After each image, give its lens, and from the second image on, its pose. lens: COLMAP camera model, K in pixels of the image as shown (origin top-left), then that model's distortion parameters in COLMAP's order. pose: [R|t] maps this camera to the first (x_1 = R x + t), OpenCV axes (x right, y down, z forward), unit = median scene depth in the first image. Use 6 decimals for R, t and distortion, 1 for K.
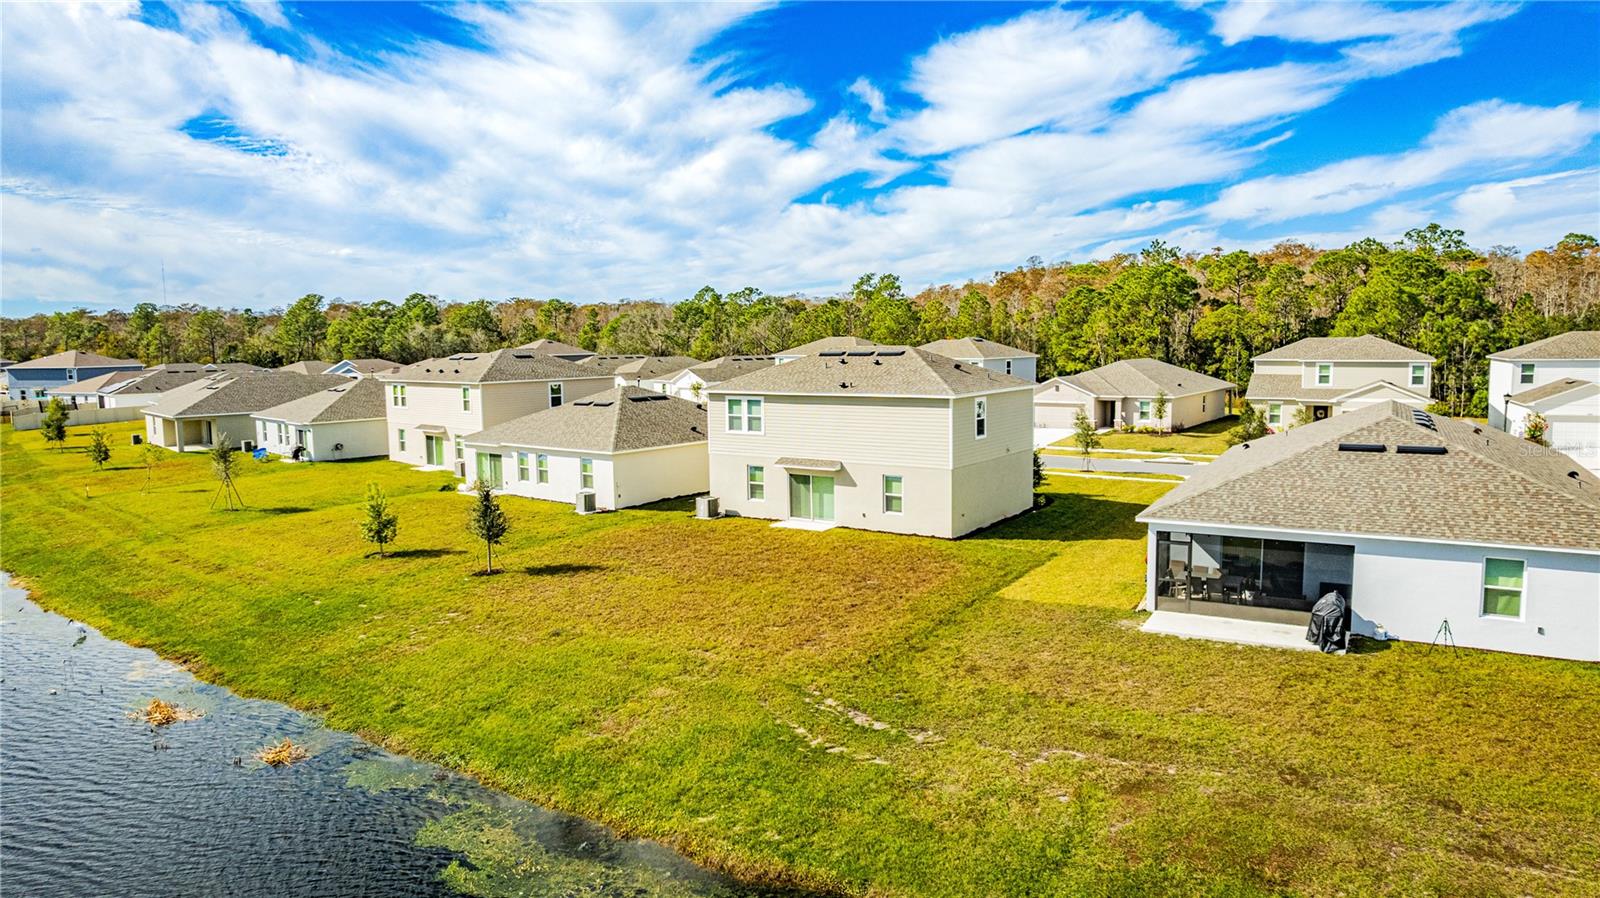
lens RADIAL K [[1069.6, 0, 799.7], [0, 1069.6, 359.4], [0, 0, 1]] dist [0.046598, 0.000996]
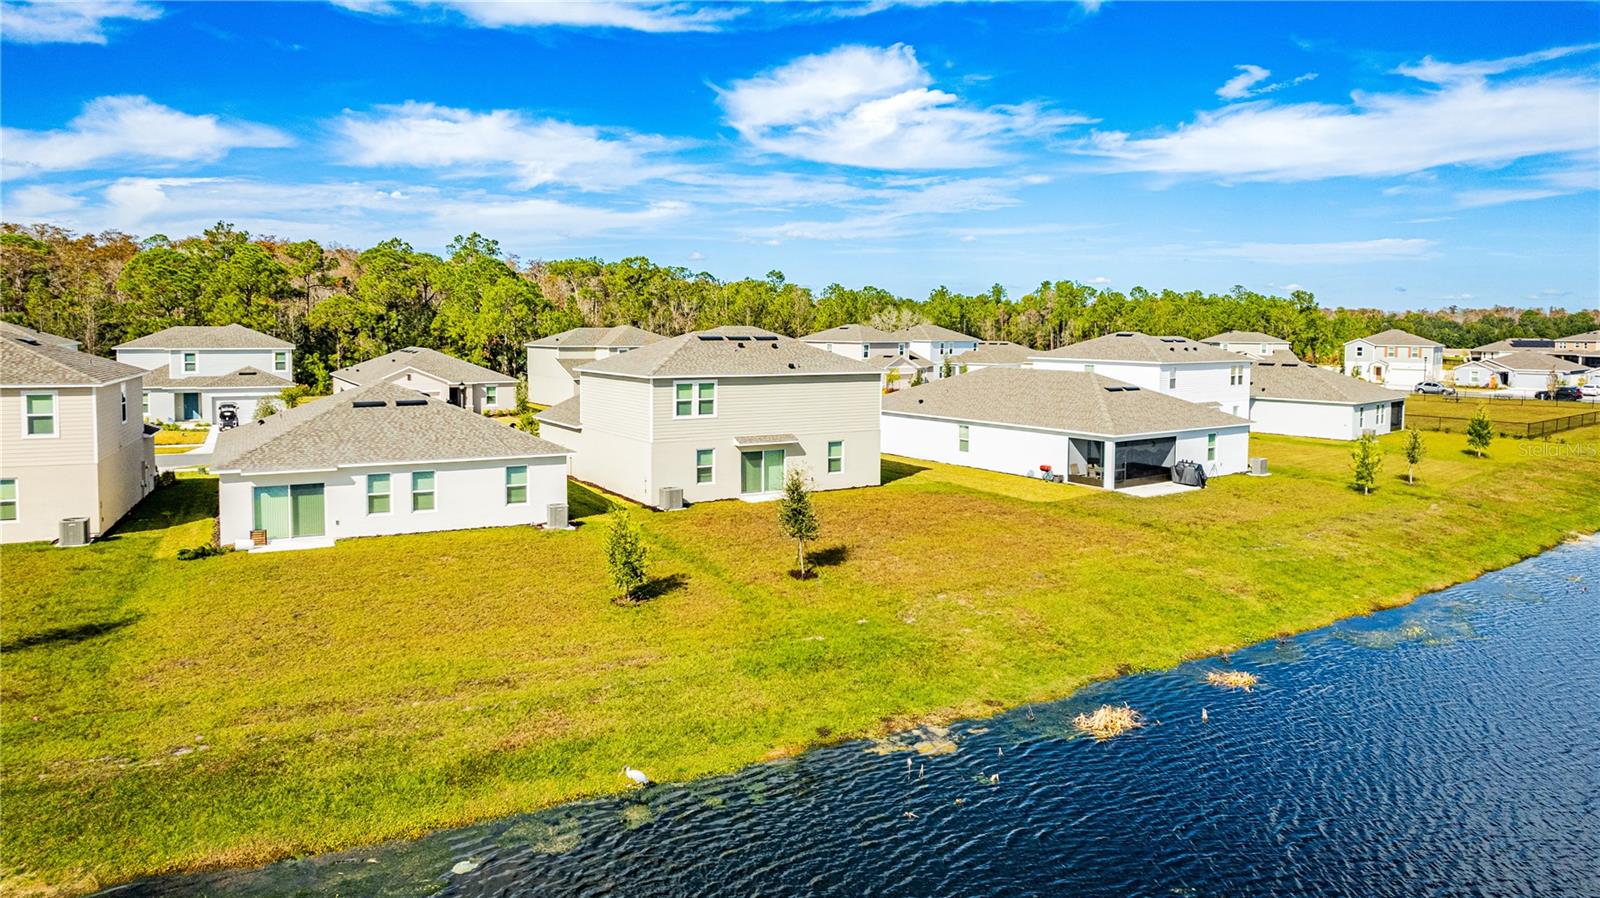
lens RADIAL K [[1052.8, 0, 800.0], [0, 1052.8, 449.0], [0, 0, 1]] dist [-0.052087, 0.034031]
pose [[0.380152, -0.092386, 0.920299, -0.189394], [0.002861, 0.995112, 0.098714, 0.000545], [-0.924920, -0.034894, 0.378558, 0.114349]]
